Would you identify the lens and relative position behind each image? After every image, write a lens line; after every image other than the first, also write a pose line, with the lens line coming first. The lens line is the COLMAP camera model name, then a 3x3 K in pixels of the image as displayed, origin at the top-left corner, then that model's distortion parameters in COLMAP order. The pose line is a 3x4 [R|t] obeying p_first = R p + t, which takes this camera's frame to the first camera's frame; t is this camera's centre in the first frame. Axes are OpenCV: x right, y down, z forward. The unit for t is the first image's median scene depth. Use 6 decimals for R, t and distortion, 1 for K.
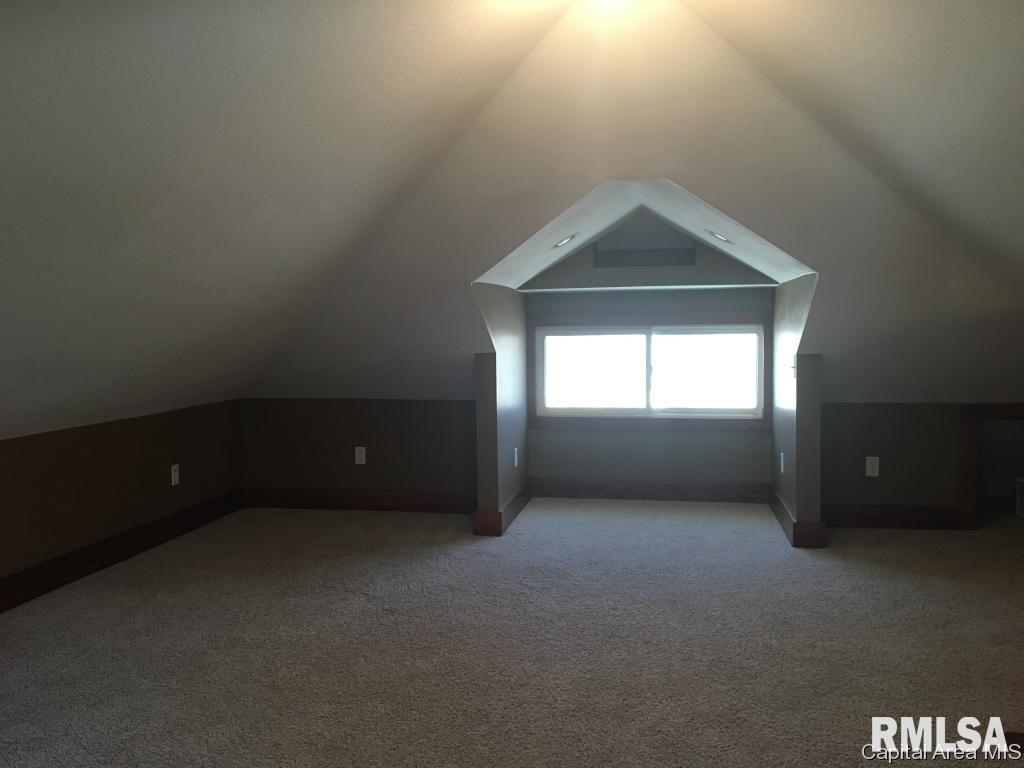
lens RADIAL K [[879.9, 0, 512.0], [0, 879.9, 384.0], [0, 0, 1]] dist [0.030382, -0.000684]
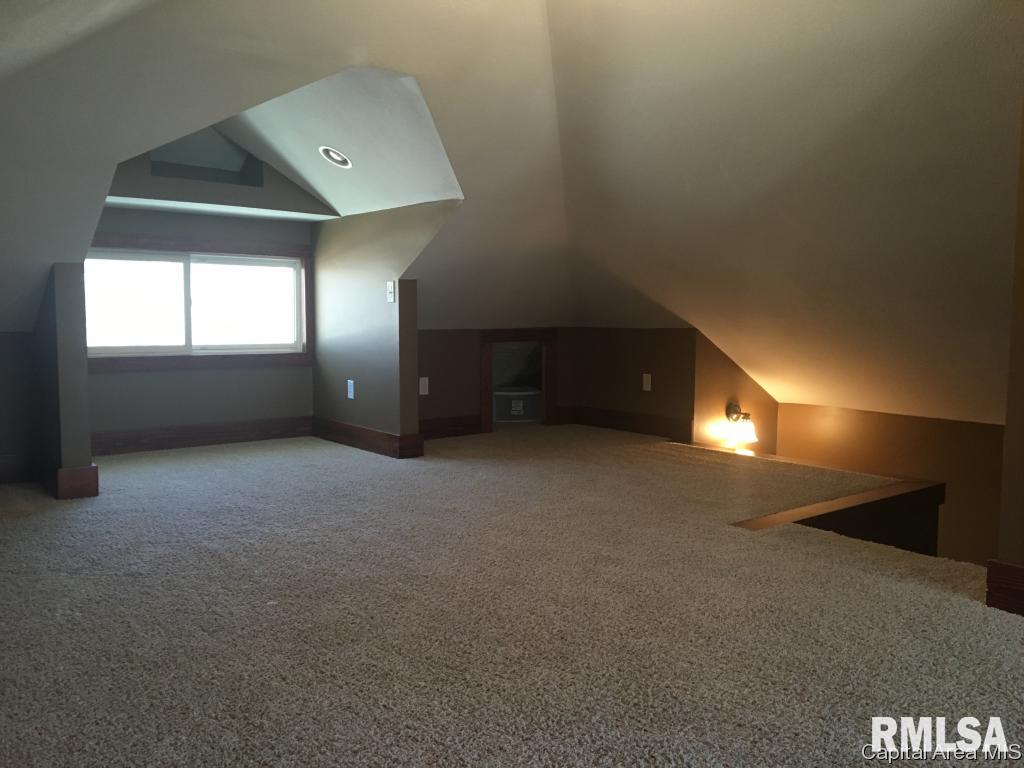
lens RADIAL K [[879.9, 0, 512.0], [0, 879.9, 384.0], [0, 0, 1]] dist [0.030382, -0.000684]
pose [[0.654140, -0.048545, 0.754814, -0.344749], [0.037842, 0.998789, 0.031441, 0.056251], [-0.755426, 0.007997, 0.655185, 0.172562]]
